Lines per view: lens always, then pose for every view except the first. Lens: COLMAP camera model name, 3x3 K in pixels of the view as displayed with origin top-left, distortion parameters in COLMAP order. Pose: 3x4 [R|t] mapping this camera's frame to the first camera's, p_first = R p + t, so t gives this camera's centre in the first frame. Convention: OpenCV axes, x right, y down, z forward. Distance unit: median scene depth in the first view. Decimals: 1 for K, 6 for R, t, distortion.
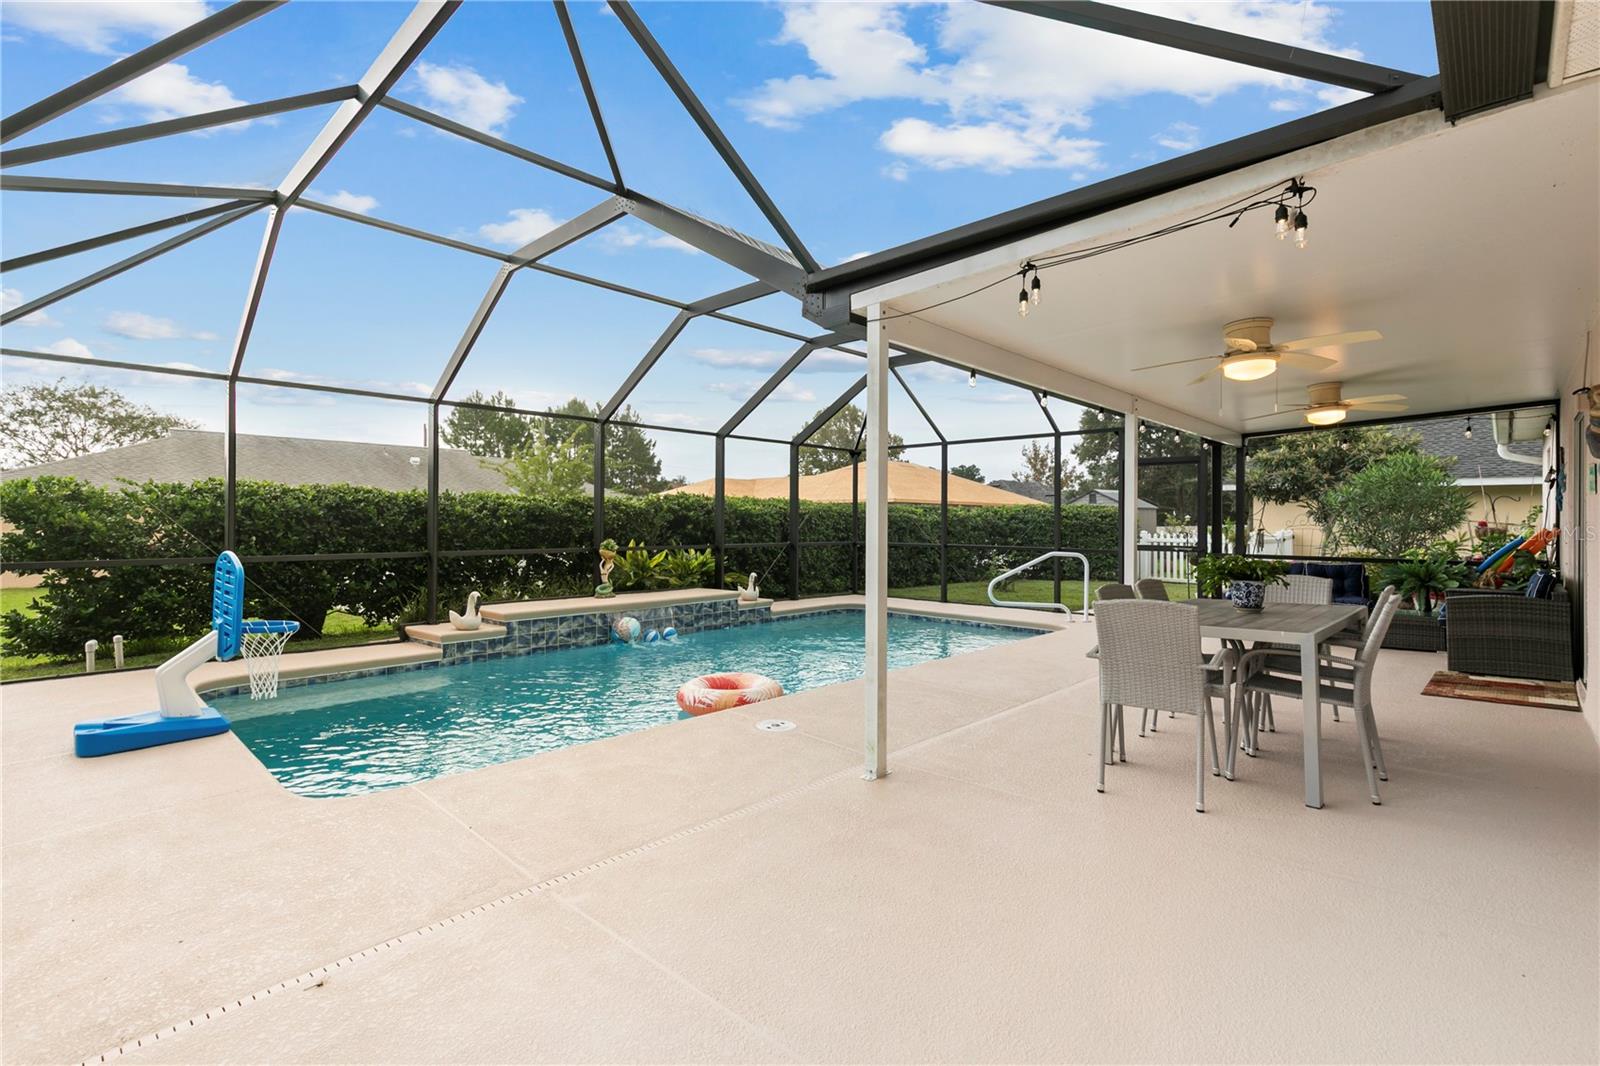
lens RADIAL K [[721.2, 0, 805.1], [0, 721.2, 525.4], [0, 0, 1]] dist [0.006066, 0.000161]
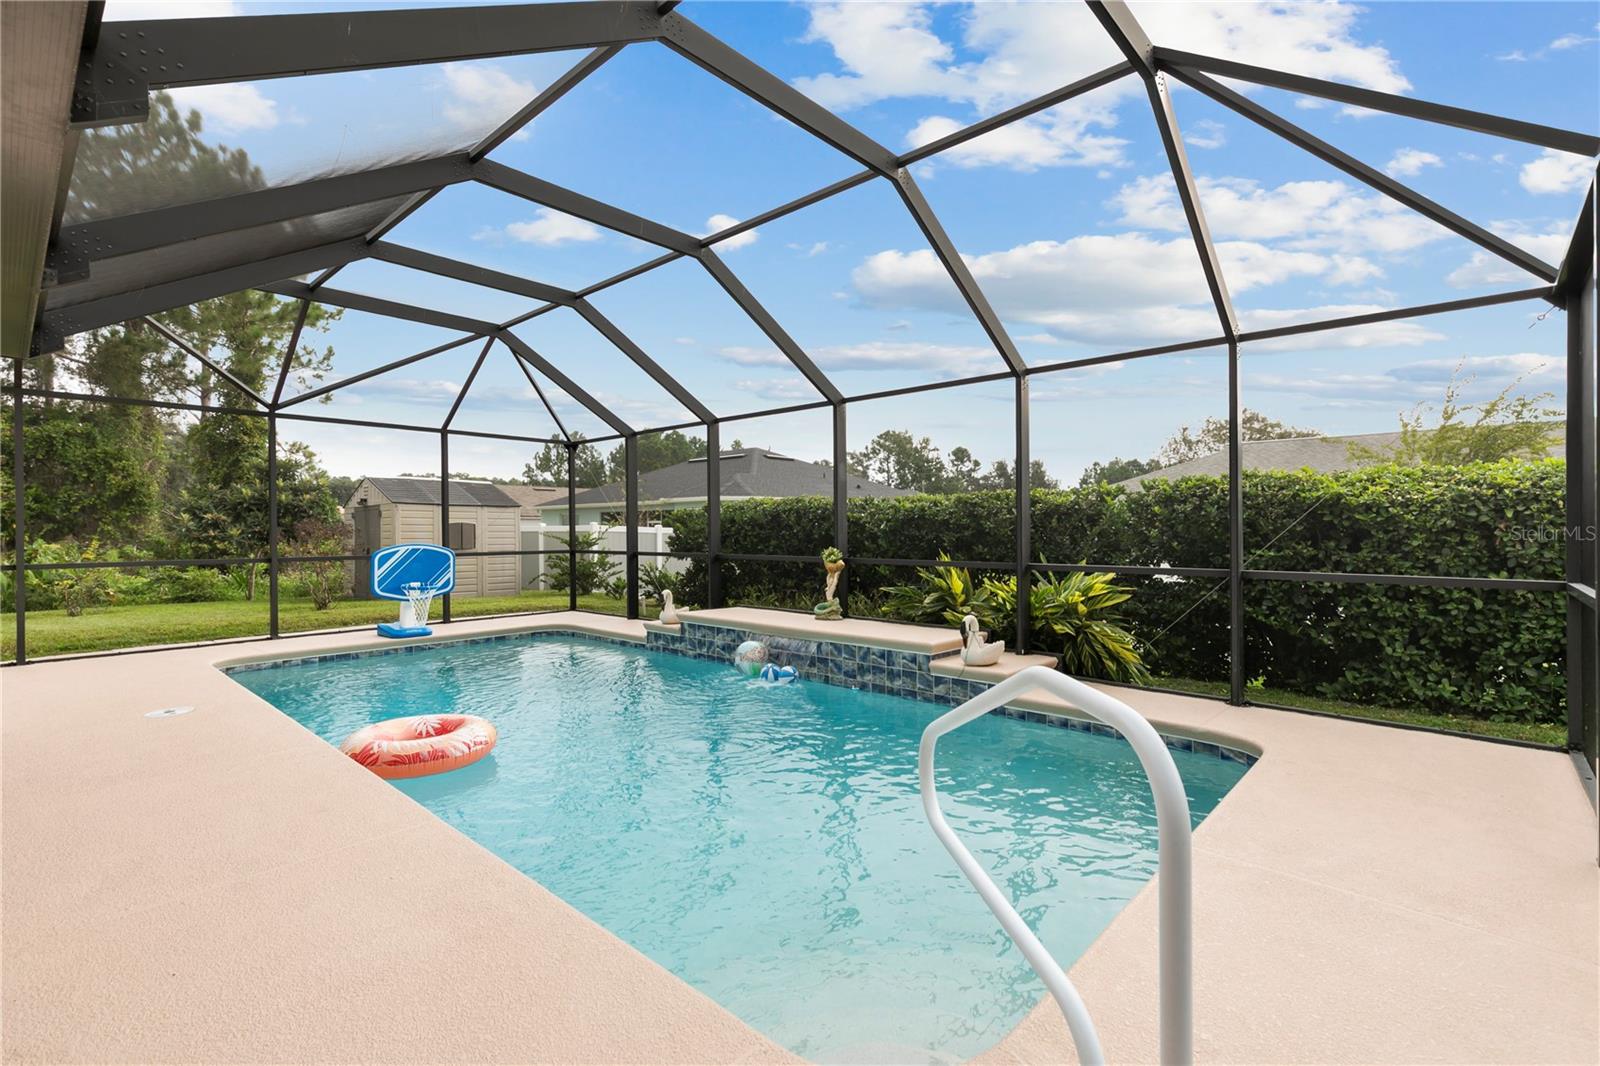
lens RADIAL K [[721.2, 0, 805.1], [0, 721.2, 525.4], [0, 0, 1]] dist [0.006066, 0.000161]
pose [[0.023859, -0.010778, -0.999657, 0.526823], [-0.001715, 0.999940, -0.010822, 0.003466], [0.999714, 0.001972, 0.023839, 0.946126]]
